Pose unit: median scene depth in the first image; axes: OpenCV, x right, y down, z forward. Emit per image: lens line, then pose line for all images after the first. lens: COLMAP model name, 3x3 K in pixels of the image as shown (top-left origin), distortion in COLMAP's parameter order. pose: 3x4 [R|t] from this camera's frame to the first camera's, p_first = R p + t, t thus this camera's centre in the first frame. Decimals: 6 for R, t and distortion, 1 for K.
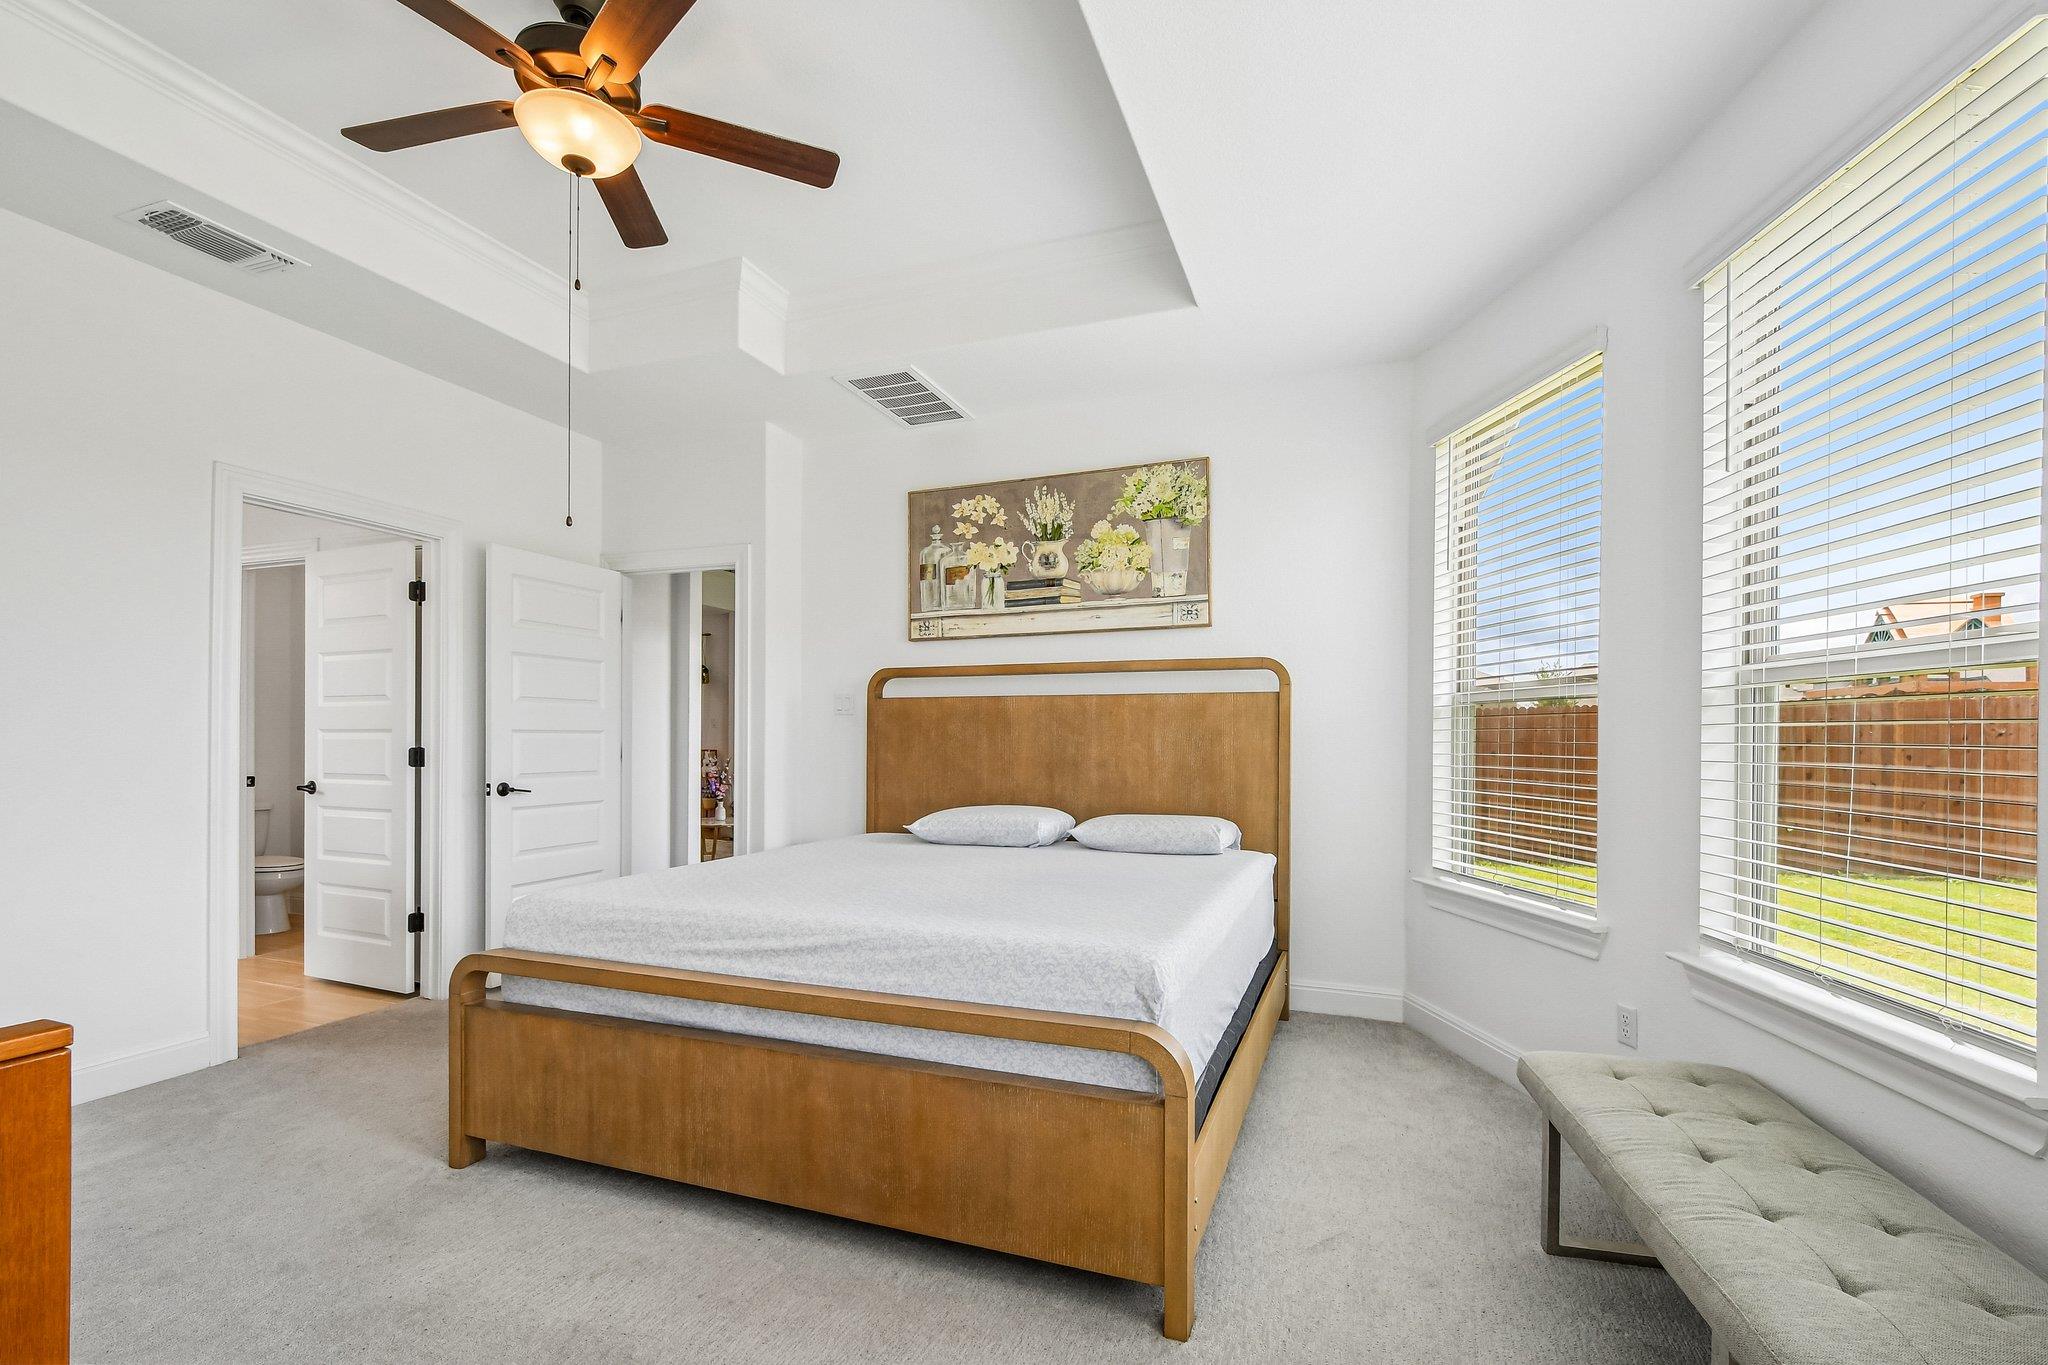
lens RADIAL K [[908.4, 0, 1020.7], [0, 908.4, 737.2], [0, 0, 1]] dist [-0.003906, -0.000866]
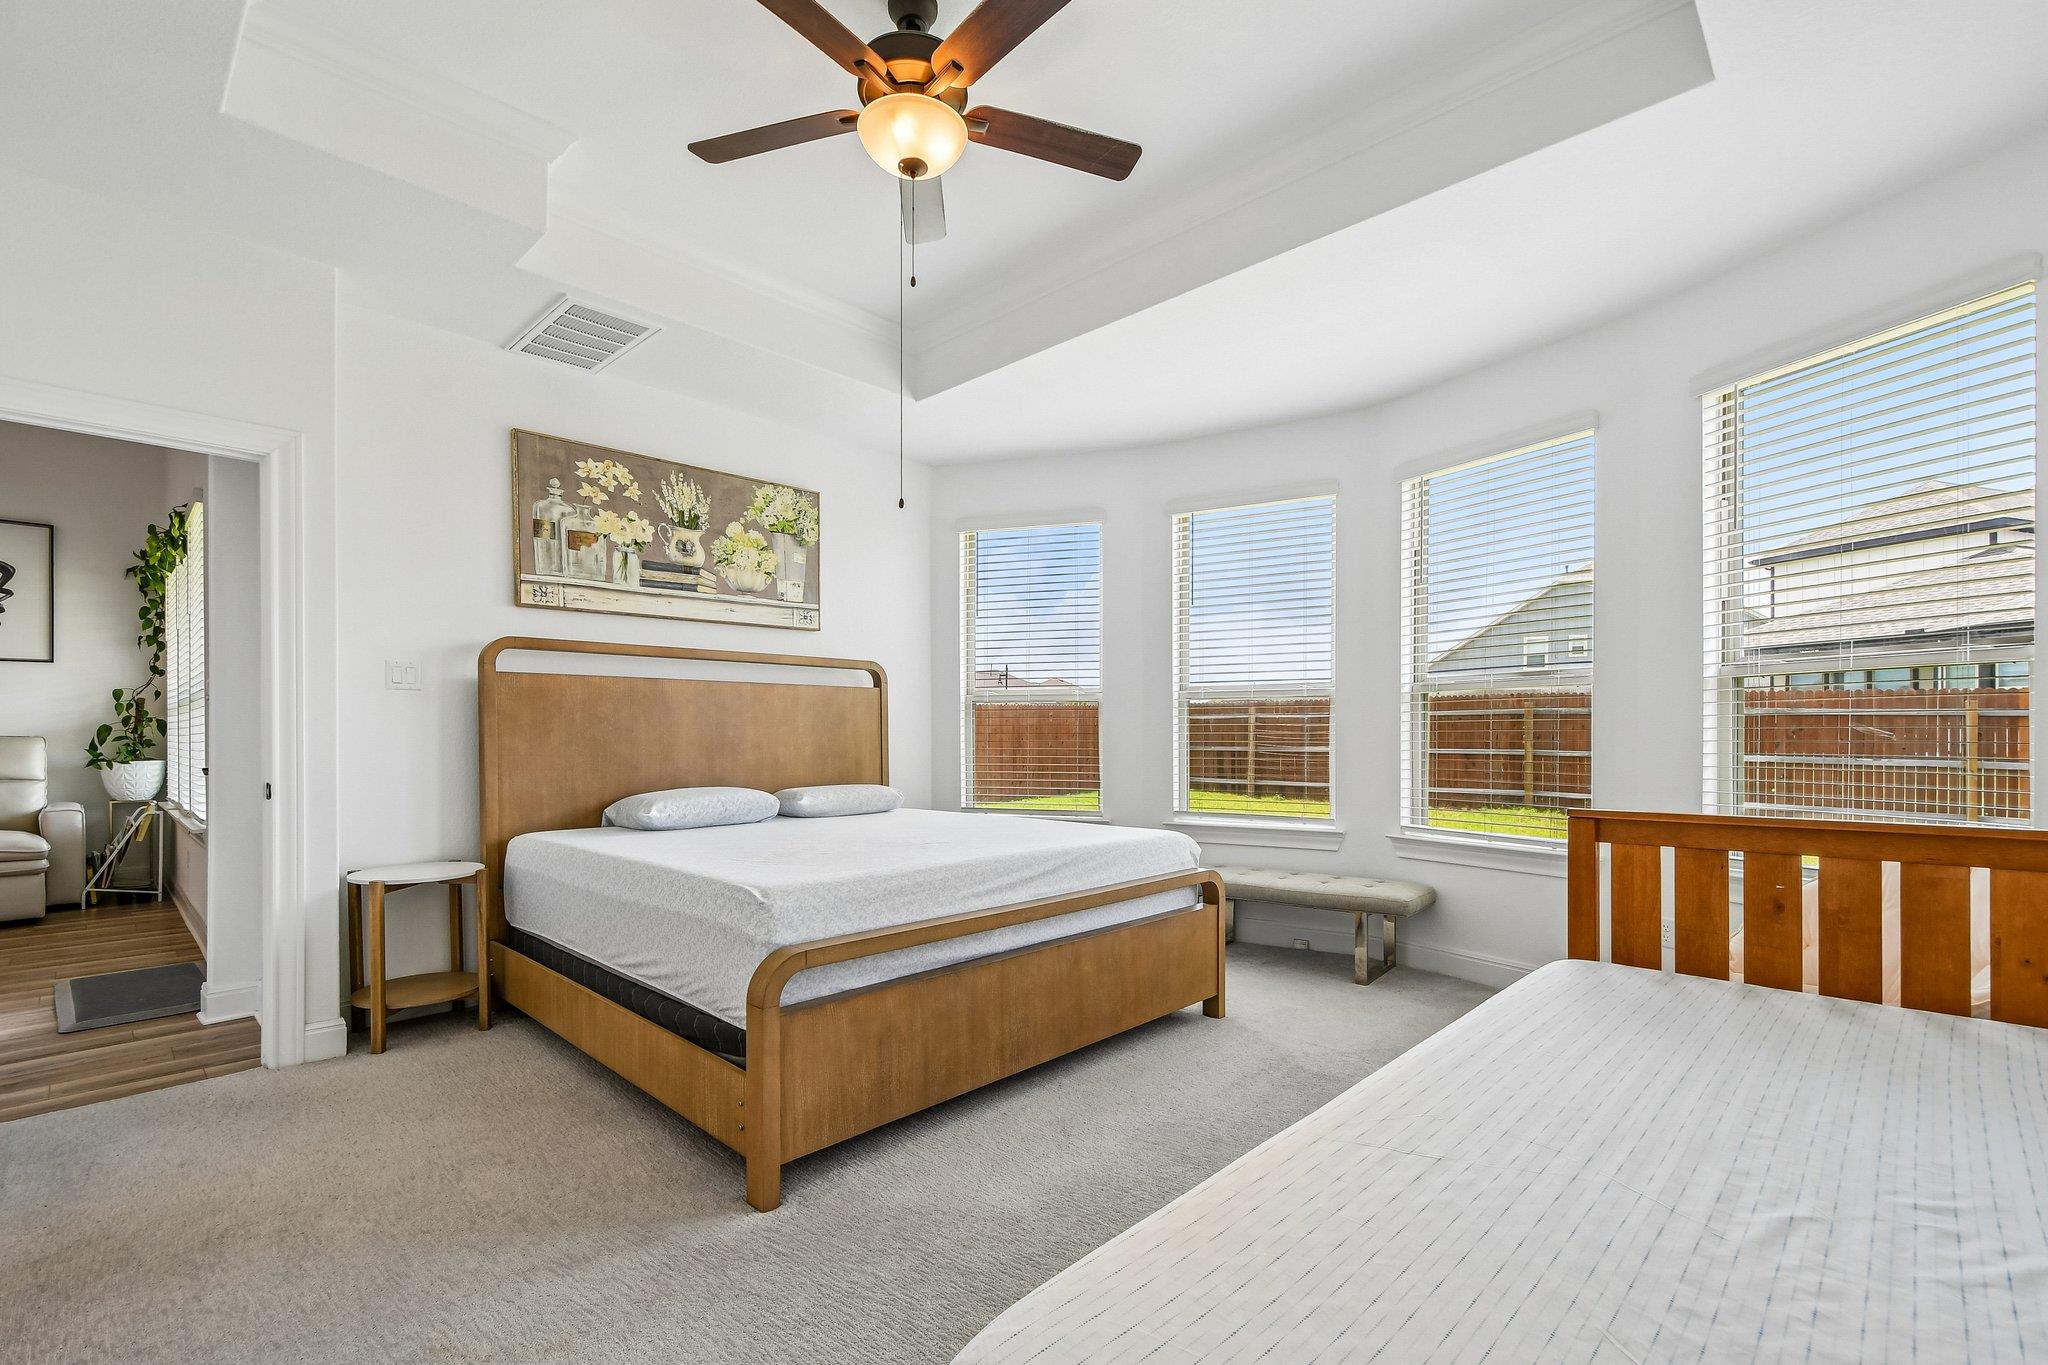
lens RADIAL K [[908.4, 0, 1020.7], [0, 908.4, 737.2], [0, 0, 1]] dist [-0.003906, -0.000866]
pose [[0.391779, -0.006125, 0.920039, -0.761284], [0.000791, 0.999980, 0.006320, 0.011997], [-0.920059, -0.001748, 0.391776, 0.255324]]
